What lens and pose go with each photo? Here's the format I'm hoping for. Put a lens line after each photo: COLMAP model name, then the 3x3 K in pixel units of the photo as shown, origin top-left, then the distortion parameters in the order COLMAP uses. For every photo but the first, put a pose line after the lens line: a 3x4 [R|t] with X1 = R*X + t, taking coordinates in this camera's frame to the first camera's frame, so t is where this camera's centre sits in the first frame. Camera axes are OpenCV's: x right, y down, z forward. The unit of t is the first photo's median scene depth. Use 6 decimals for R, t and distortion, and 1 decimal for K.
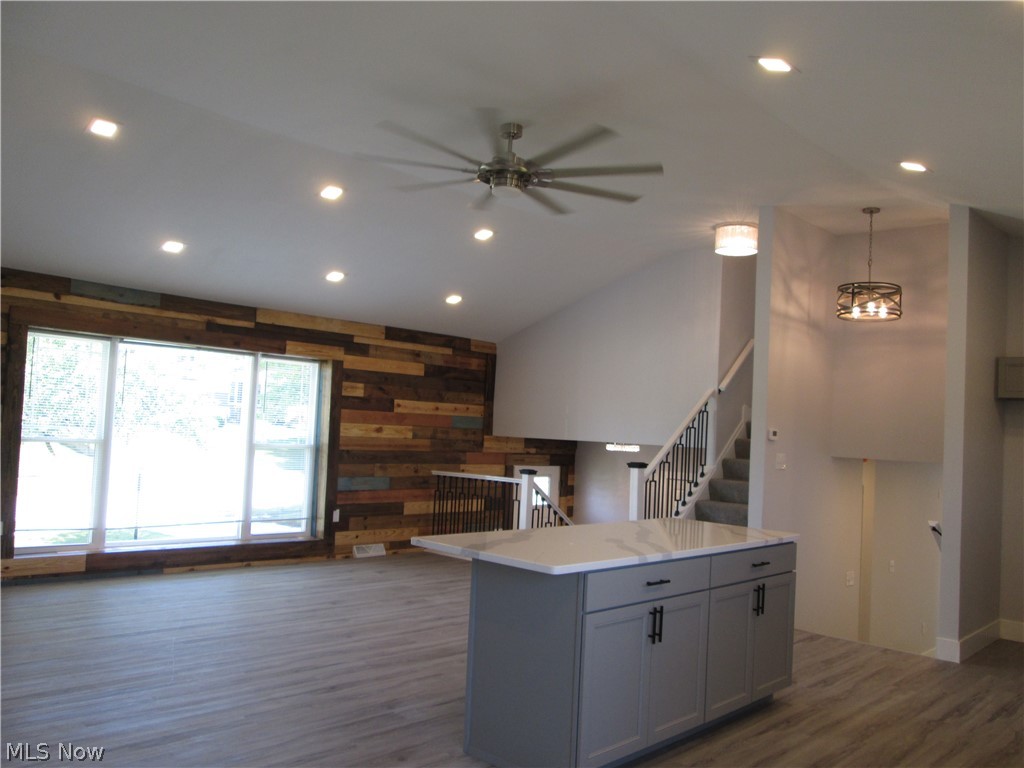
lens RADIAL K [[844.5, 0, 512.8], [0, 844.5, 380.5], [0, 0, 1]] dist [-0.033671, 0.013237]
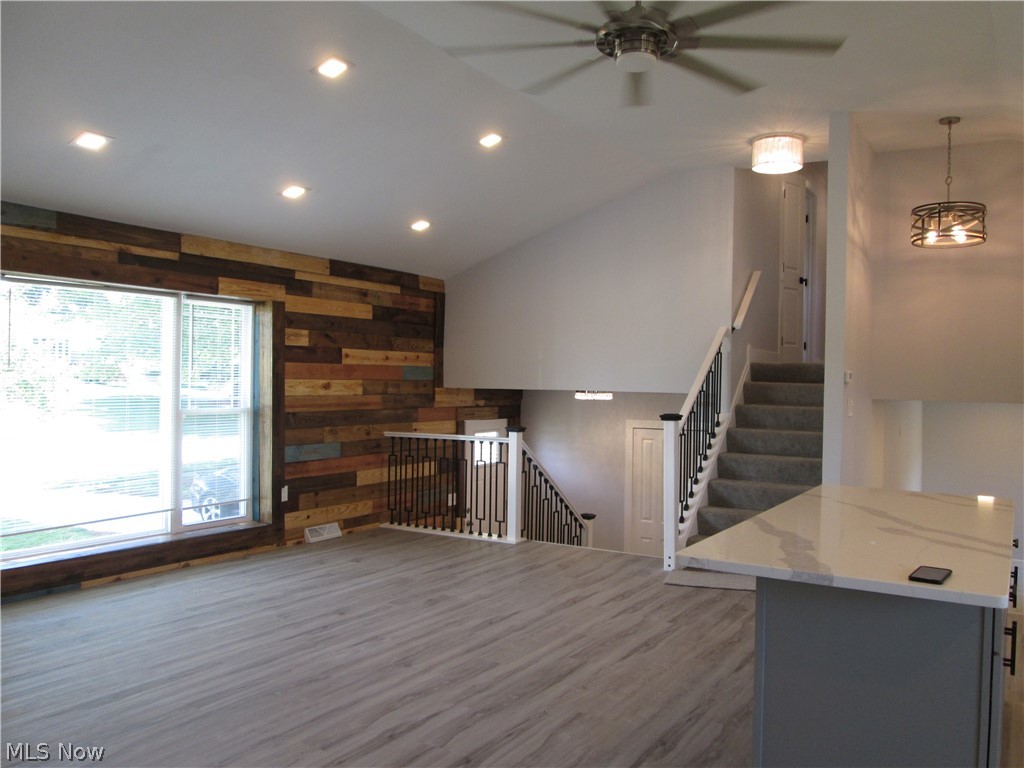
lens RADIAL K [[844.5, 0, 512.8], [0, 844.5, 380.5], [0, 0, 1]] dist [-0.033671, 0.013237]
pose [[0.977057, -0.034512, 0.210162, -0.159769], [0.020809, 0.997531, 0.067067, 0.001835], [-0.211958, -0.061155, 0.975364, 0.167547]]
